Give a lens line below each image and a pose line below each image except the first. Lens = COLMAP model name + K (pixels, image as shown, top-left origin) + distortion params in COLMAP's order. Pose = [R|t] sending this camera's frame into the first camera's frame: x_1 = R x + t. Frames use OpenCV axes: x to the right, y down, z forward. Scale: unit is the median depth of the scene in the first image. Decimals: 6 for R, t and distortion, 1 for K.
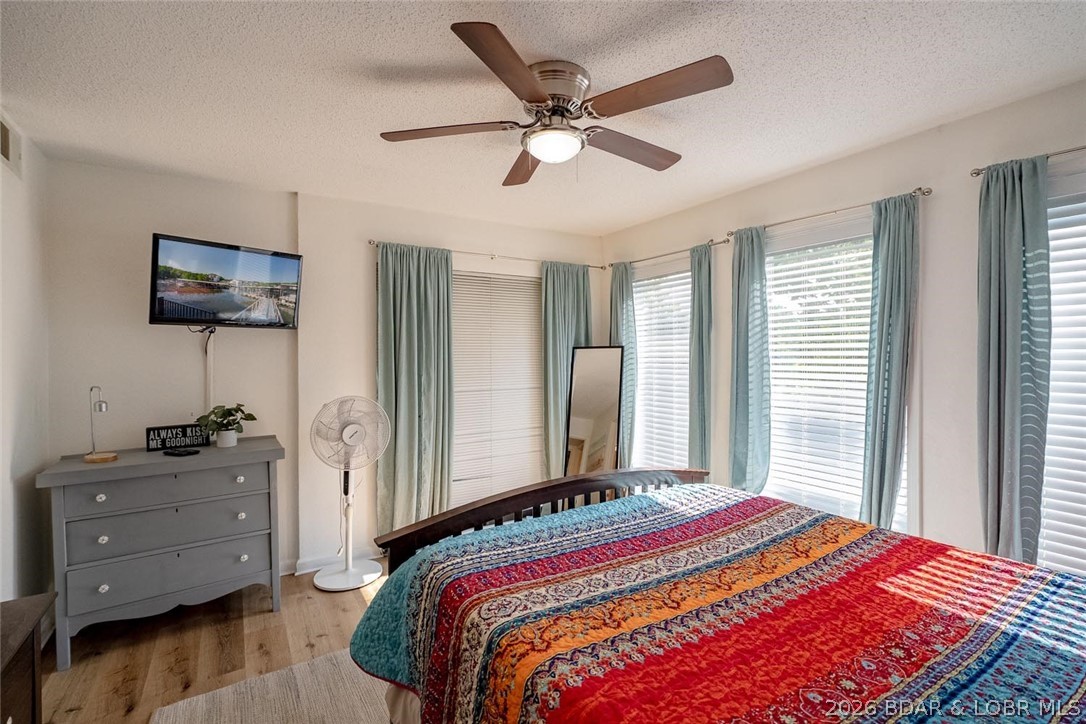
lens RADIAL K [[493.3, 0, 544.6], [0, 493.3, 354.3], [0, 0, 1]] dist [-0.004808, -0.000489]
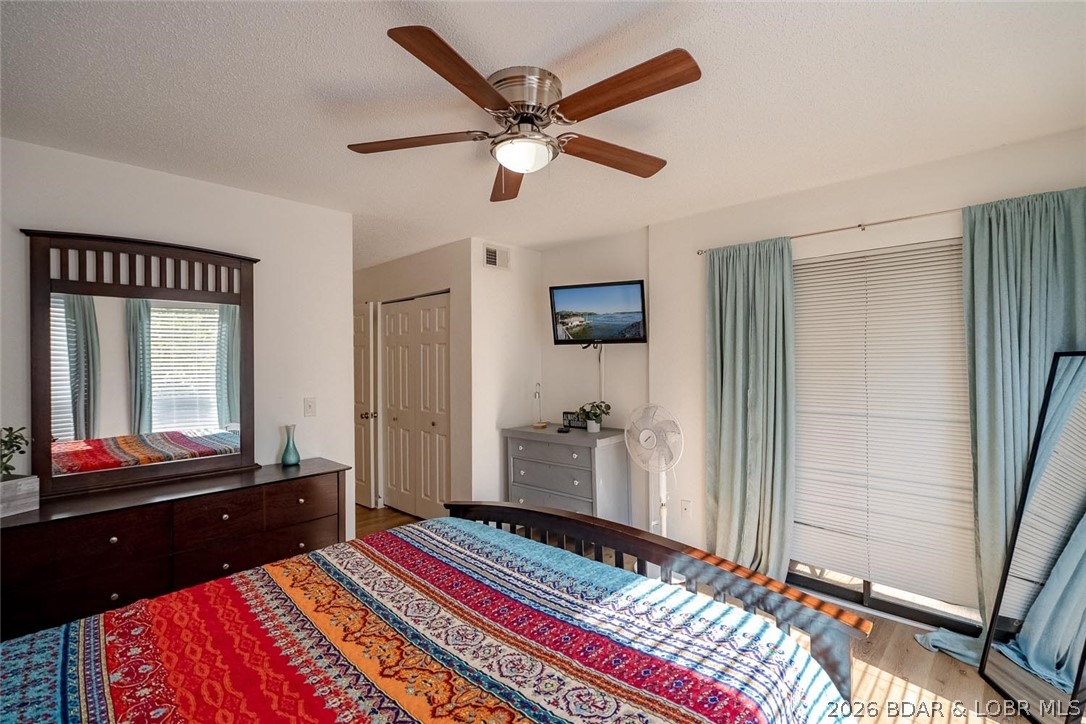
lens RADIAL K [[488.8, 0, 545.8], [0, 488.8, 359.8], [0, 0, 1]] dist [-0.002235, 0.000536]
pose [[0.248935, 0.003476, -0.968514, 0.752234], [0.007031, 0.999961, 0.005396, -0.024866], [0.968495, -0.008153, 0.248901, 0.638214]]
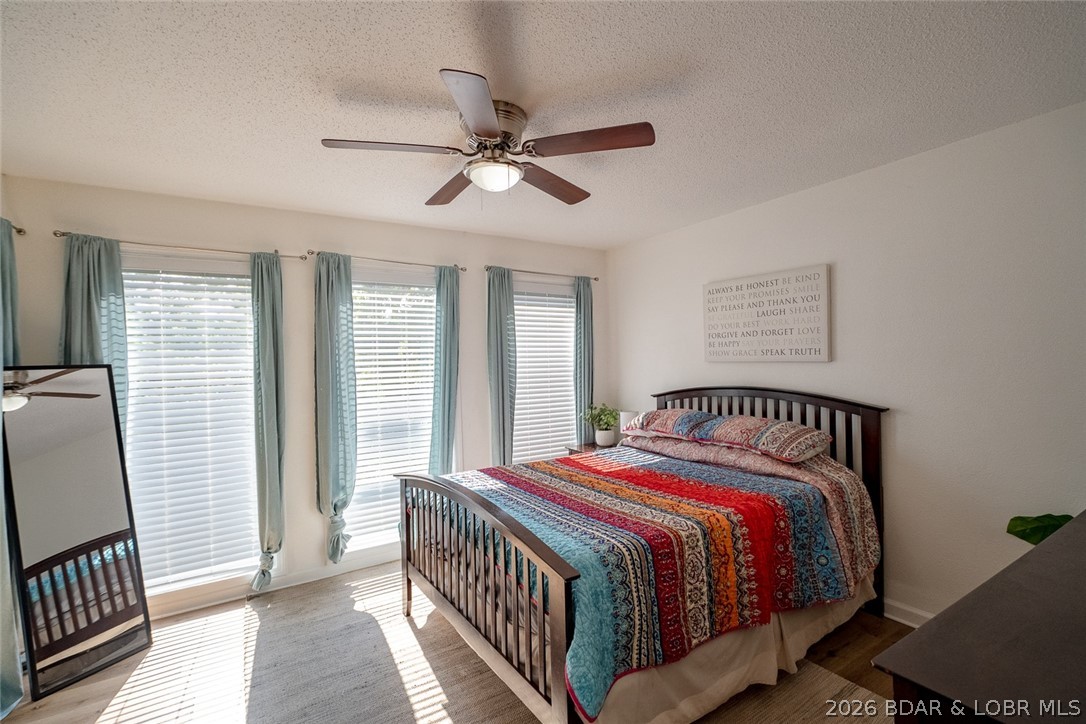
lens RADIAL K [[493.3, 0, 544.6], [0, 493.3, 354.3], [0, 0, 1]] dist [-0.004808, -0.000489]
pose [[-0.004530, 0.021325, 0.999762, -0.844421], [0.027679, 0.999392, -0.021191, -0.000634], [-0.999607, 0.027577, -0.005117, 0.719076]]
